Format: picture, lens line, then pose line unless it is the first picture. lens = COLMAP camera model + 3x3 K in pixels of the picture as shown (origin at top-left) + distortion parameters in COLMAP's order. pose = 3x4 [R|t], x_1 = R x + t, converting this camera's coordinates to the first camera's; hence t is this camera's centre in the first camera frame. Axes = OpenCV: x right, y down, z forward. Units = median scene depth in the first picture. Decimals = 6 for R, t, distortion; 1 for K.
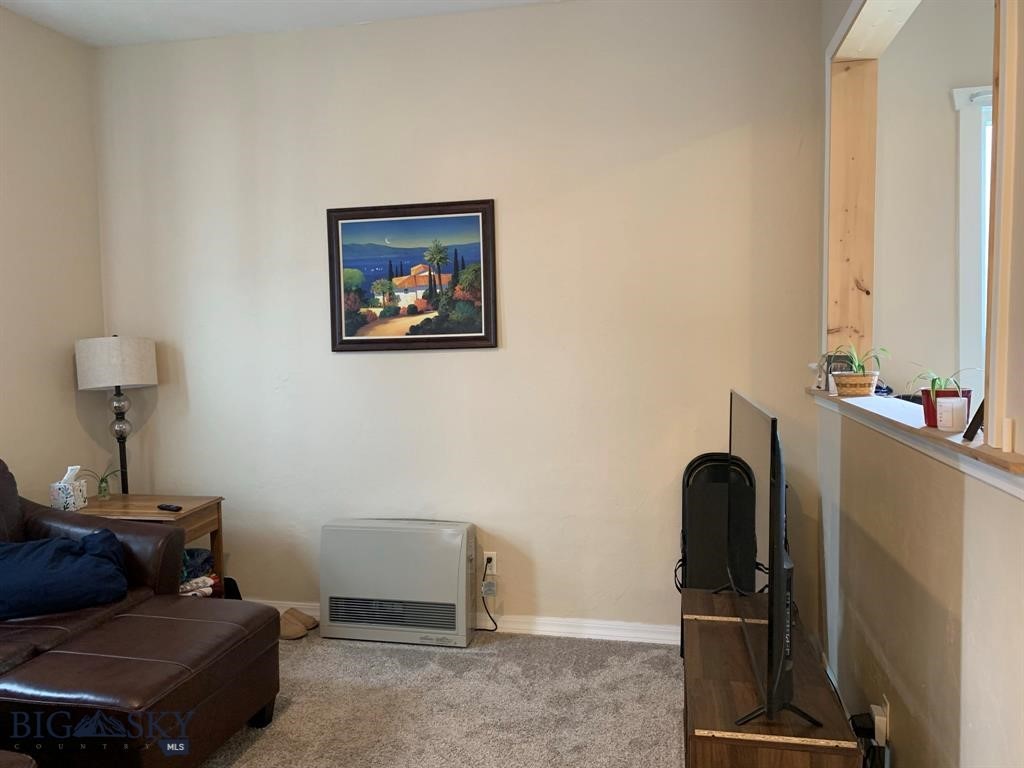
lens RADIAL K [[787.8, 0, 513.5], [0, 787.8, 381.4], [0, 0, 1]] dist [0.015143, 0.013550]
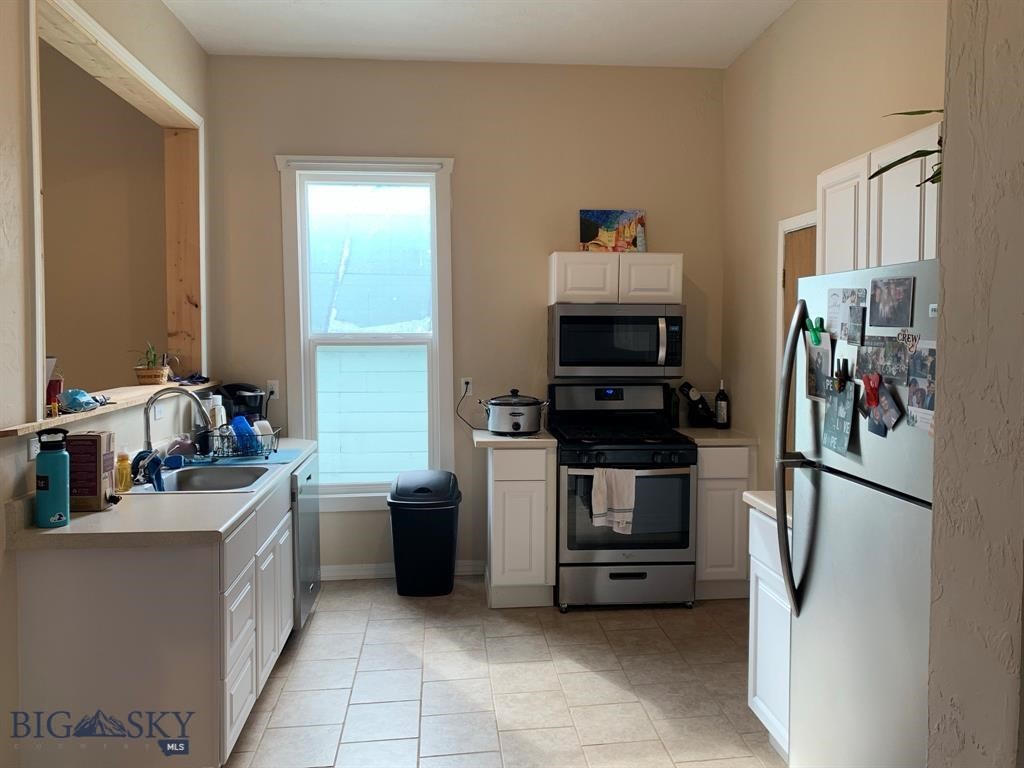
lens RADIAL K [[787.8, 0, 511.2], [0, 787.8, 374.7], [0, 0, 1]] dist [0.015143, 0.013550]
pose [[0.956525, 0.002404, 0.291642, 0.559467], [-0.001386, 0.999992, -0.003696, 0.005884], [-0.291648, 0.003132, 0.956521, -0.398451]]
